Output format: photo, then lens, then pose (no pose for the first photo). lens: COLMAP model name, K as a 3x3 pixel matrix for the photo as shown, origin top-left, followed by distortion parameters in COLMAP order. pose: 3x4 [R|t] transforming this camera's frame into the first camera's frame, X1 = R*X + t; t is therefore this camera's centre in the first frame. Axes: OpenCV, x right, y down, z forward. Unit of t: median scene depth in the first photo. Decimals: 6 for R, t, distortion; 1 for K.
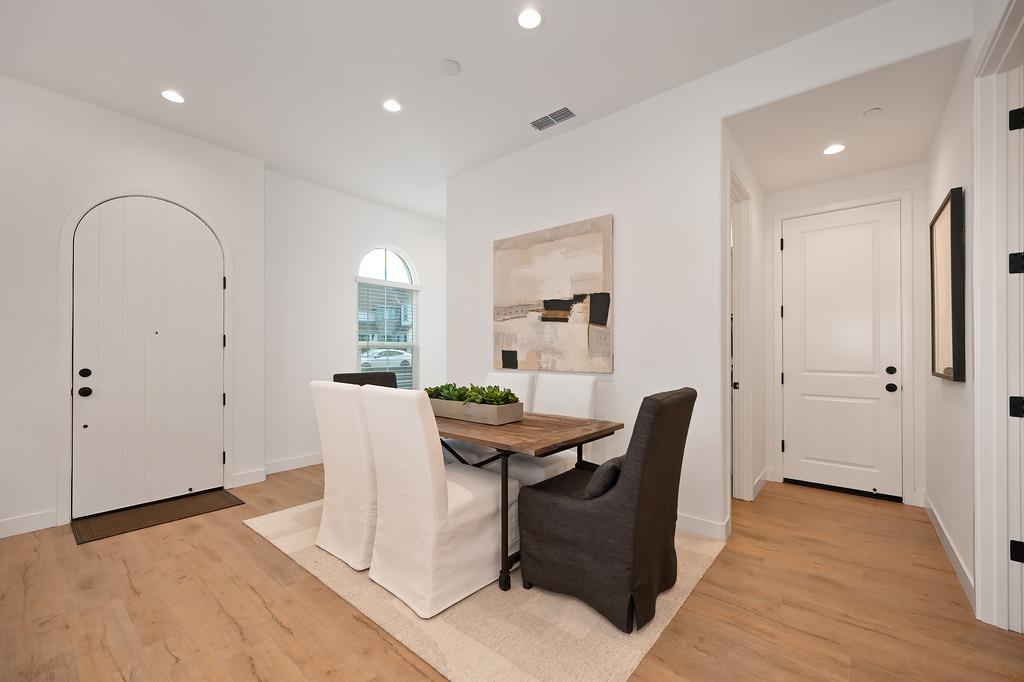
lens RADIAL K [[405.6, 0, 515.4], [0, 405.6, 349.2], [0, 0, 1]] dist [-0.001326, 0.000088]
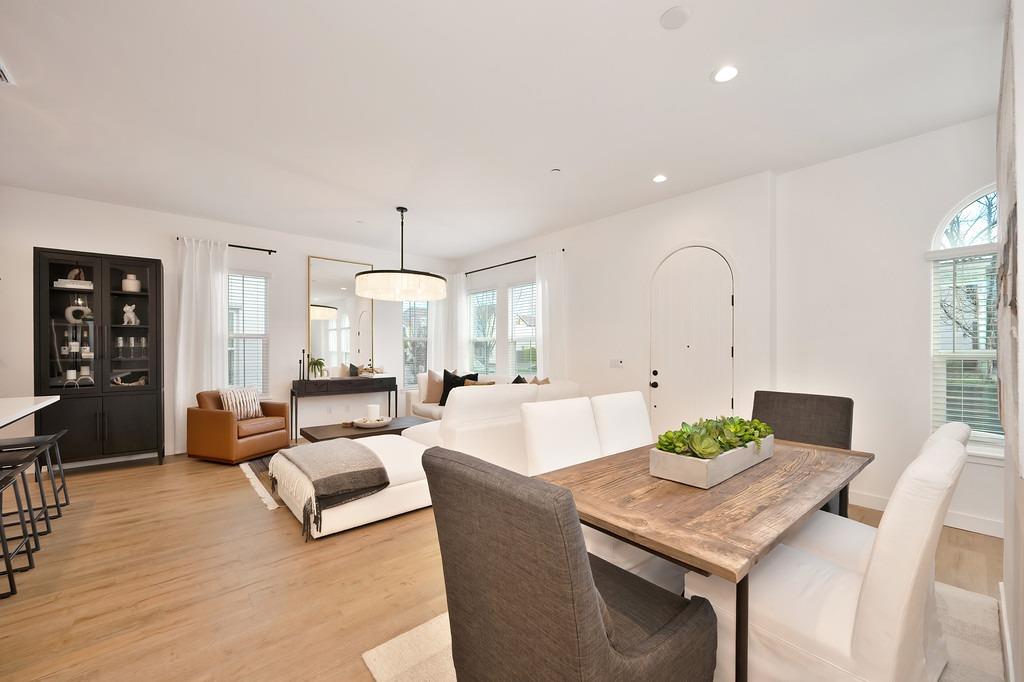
lens RADIAL K [[405.6, 0, 515.4], [0, 405.6, 349.2], [0, 0, 1]] dist [-0.001326, 0.000088]
pose [[-0.166345, 0.000689, -0.986067, 0.536190], [0.011518, 0.999933, -0.001245, -0.035440], [0.986000, -0.011564, -0.166342, 0.630699]]
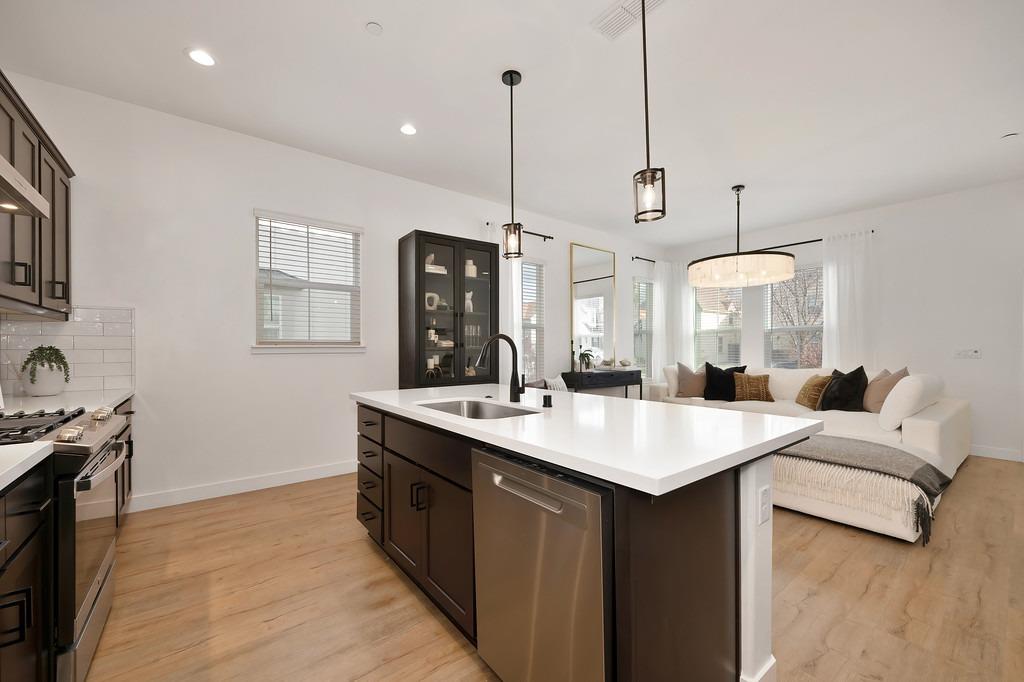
lens RADIAL K [[405.6, 0, 515.4], [0, 405.6, 349.2], [0, 0, 1]] dist [-0.001326, 0.000088]
pose [[-0.205001, 0.002713, -0.978758, 0.648718], [0.014336, 0.999897, -0.000231, -0.014187], [0.978657, -0.014079, -0.205019, -0.465852]]
